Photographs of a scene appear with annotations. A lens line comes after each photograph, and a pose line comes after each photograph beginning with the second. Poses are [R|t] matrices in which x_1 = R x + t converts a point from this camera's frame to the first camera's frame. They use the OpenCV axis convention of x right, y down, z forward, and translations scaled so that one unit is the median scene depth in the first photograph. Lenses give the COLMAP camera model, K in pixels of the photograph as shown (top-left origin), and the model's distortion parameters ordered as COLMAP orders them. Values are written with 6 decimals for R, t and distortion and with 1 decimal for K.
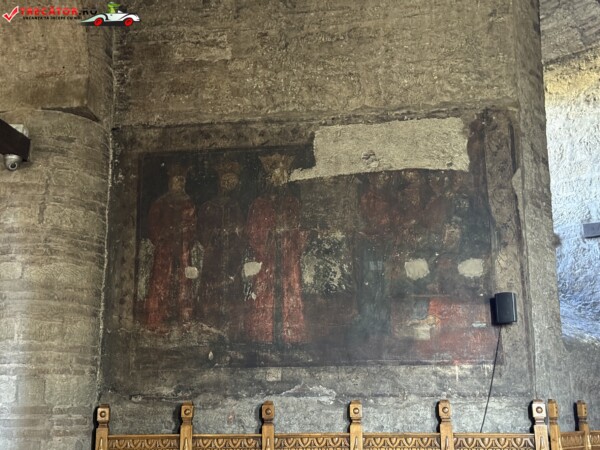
lens RADIAL K [[839.5, 0, 301.1], [0, 839.5, 226.6], [0, 0, 1]] dist [0.123821, 0.000000]
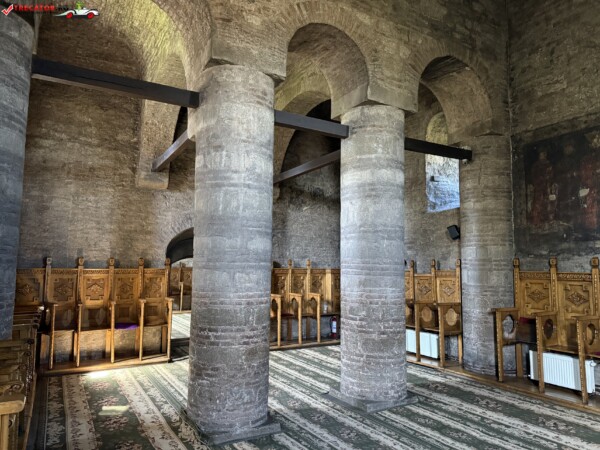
lens RADIAL K [[422.4, 0, 301.2], [0, 422.4, 224.8], [0, 0, 1]] dist [0.056900, -0.066716]
pose [[0.616847, -0.064606, -0.784427, 0.316958], [0.159607, 0.986187, 0.044286, -0.025812], [0.770730, -0.152518, 0.618638, -0.156538]]
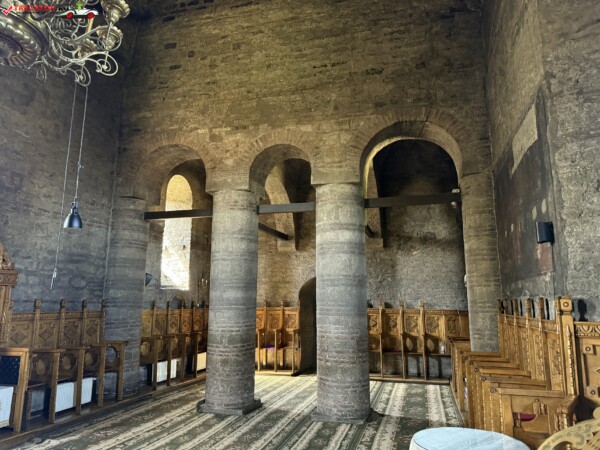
lens RADIAL K [[422.4, 0, 292.7], [0, 422.4, 214.8], [0, 0, 1]] dist [0.056900, -0.066716]
pose [[-0.146743, -0.191517, -0.970457, 0.928769], [0.213082, 0.951925, -0.220080, 0.126175], [0.965952, -0.239082, -0.098880, 0.629168]]
